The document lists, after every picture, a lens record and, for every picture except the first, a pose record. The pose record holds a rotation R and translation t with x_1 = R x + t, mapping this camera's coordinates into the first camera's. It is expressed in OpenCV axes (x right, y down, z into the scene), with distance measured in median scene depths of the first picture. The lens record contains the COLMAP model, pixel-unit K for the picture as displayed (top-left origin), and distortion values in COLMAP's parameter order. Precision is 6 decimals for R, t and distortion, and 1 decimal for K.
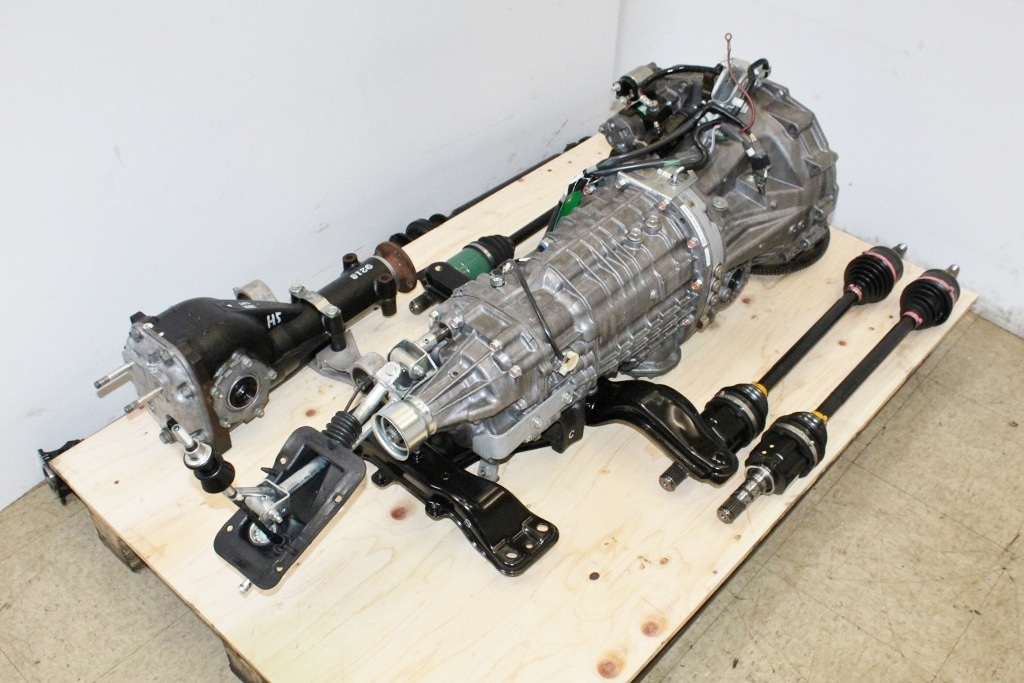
lens RADIAL K [[1032.7, 0, 512.0], [0, 1032.7, 341.5], [0, 0, 1]] dist [-0.122633, 0.118322]
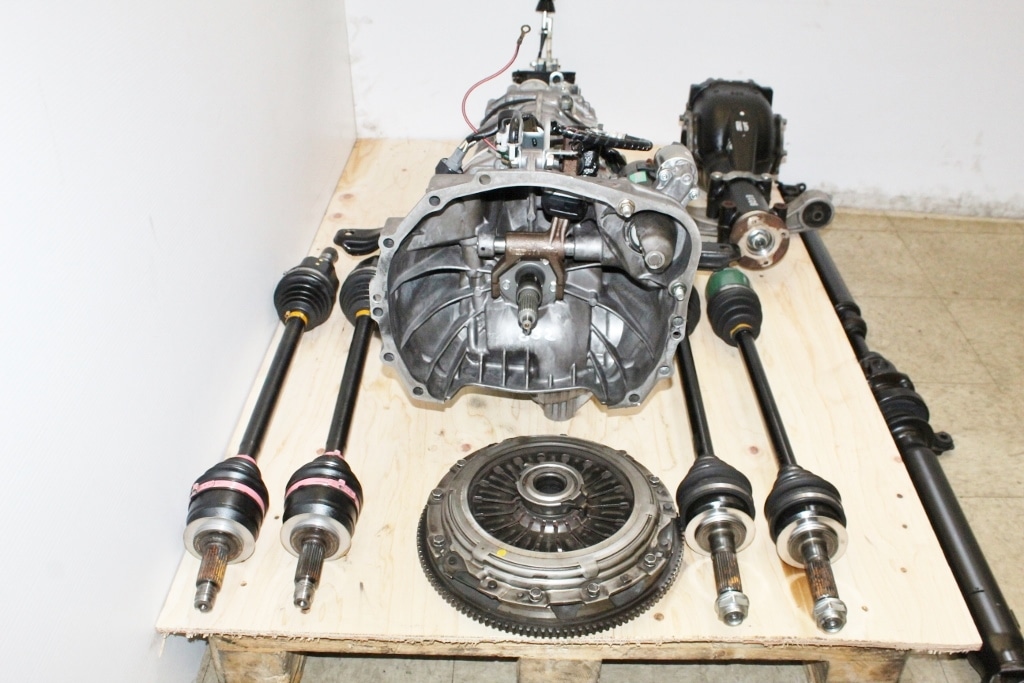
lens RADIAL K [[1032.7, 0, 512.0], [0, 1032.7, 341.5], [0, 0, 1]] dist [-0.122633, 0.118322]
pose [[-0.759972, 0.338068, -0.555116, 0.687256], [-0.435610, 0.368943, 0.821052, -0.794834], [0.482377, 0.865790, -0.133120, 1.247224]]
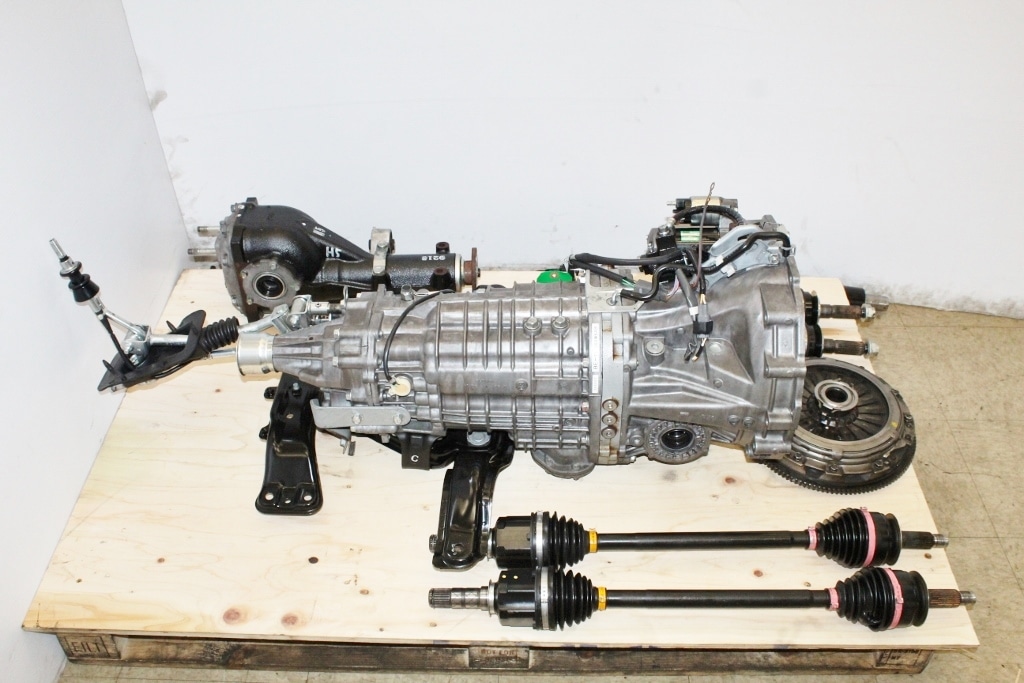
lens RADIAL K [[978.3, 0, 512.0], [0, 978.3, 341.5], [0, 0, 1]] dist [-0.125109, 0.112037]
pose [[0.661541, 0.480631, -0.575636, 0.639307], [-0.493038, 0.857143, 0.149060, -0.212055], [0.565046, 0.185201, 0.804005, 0.211559]]
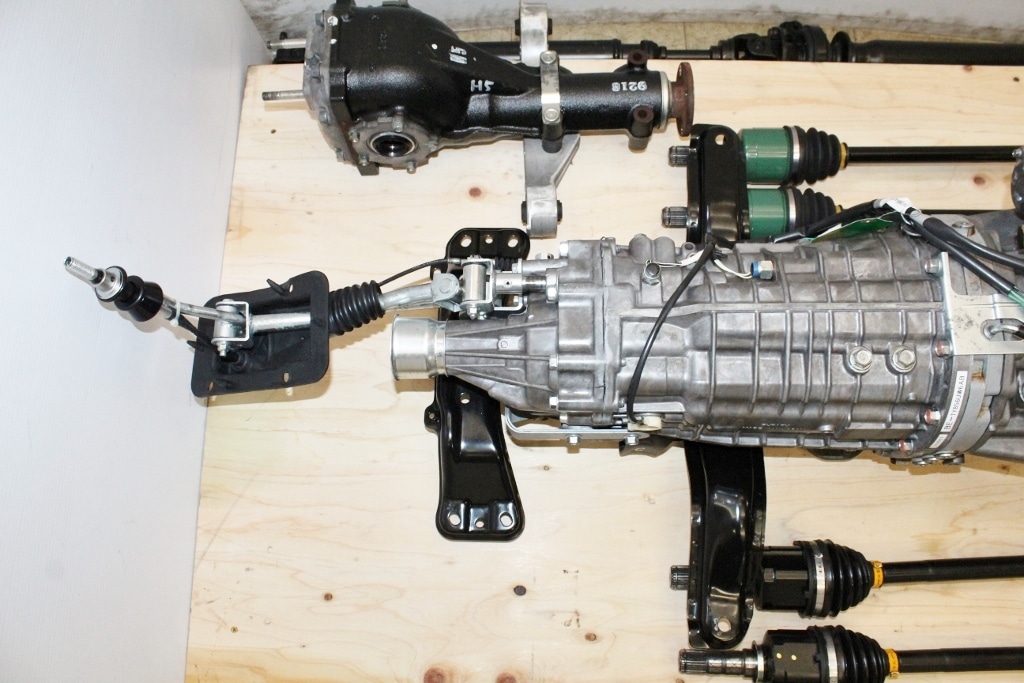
lens RADIAL K [[852.1, 0, 520.7], [0, 852.1, 341.7], [0, 0, 1]] dist [-0.156681, 0.137188]
pose [[0.673537, 0.705030, -0.221993, 0.081305], [-0.475664, 0.643311, 0.599912, -0.310804], [0.565767, -0.298469, 0.768651, 0.454113]]
